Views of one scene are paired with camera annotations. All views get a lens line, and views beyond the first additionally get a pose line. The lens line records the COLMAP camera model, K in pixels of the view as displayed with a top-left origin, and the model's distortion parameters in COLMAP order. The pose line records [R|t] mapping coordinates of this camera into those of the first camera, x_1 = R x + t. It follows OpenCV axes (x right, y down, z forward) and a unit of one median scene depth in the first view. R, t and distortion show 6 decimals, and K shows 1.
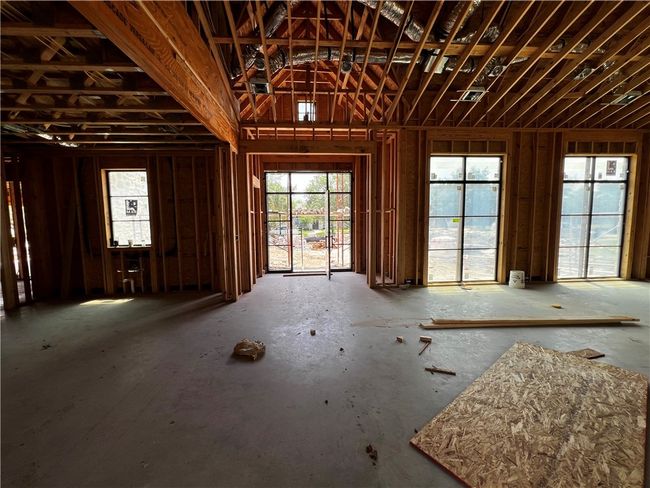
lens RADIAL K [[261.1, 0, 325.6], [0, 261.1, 240.4], [0, 0, 1]] dist [0.002314, -0.000022]
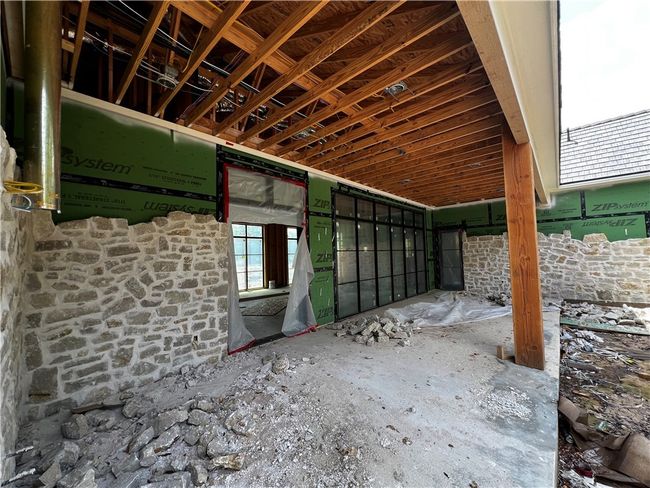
lens RADIAL K [[261.1, 0, 323.4], [0, 261.1, 246.0], [0, 0, 1]] dist [0.002314, -0.000022]
pose [[0.717084, 0.016926, 0.696781, -0.413407], [0.072395, 0.992489, -0.098614, 0.074433], [-0.693216, 0.121158, 0.710473, -0.773540]]
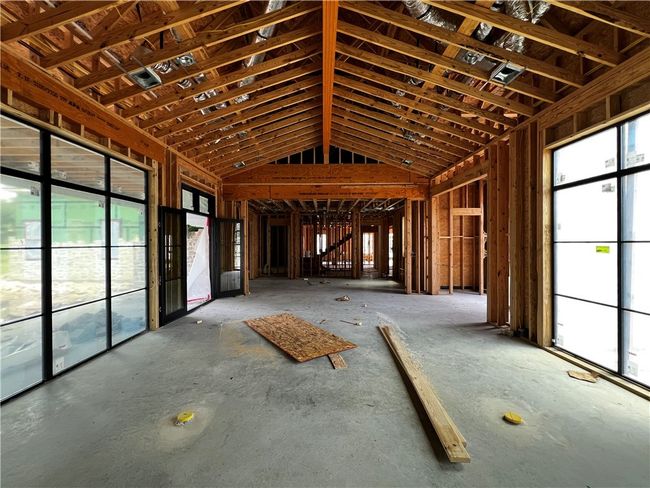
lens RADIAL K [[261.1, 0, 327.6], [0, 261.1, 245.8], [0, 0, 1]] dist [0.002314, -0.000022]
pose [[-0.045704, 0.020720, -0.998740, 1.065071], [-0.069032, 0.997329, 0.023850, -0.058587], [0.996567, 0.070035, -0.044151, 0.474671]]
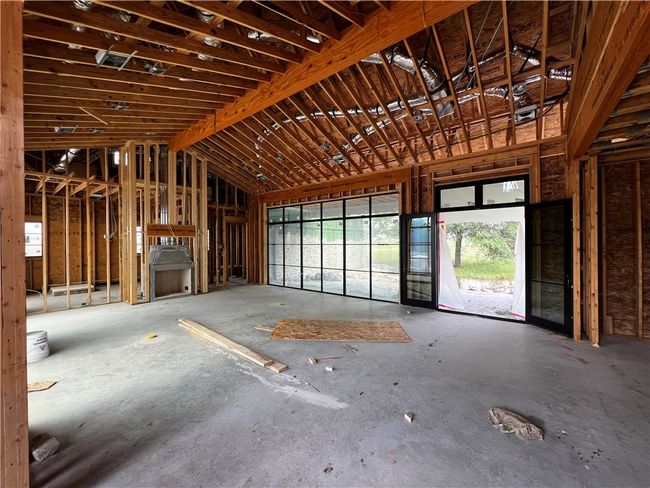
lens RADIAL K [[261.1, 0, 322.6], [0, 261.1, 241.4], [0, 0, 1]] dist [0.002314, -0.000022]
pose [[-0.736904, 0.016925, 0.675786, -0.210925], [0.062235, 0.997140, 0.042891, -0.083726], [-0.673127, 0.073664, -0.735849, 0.943126]]
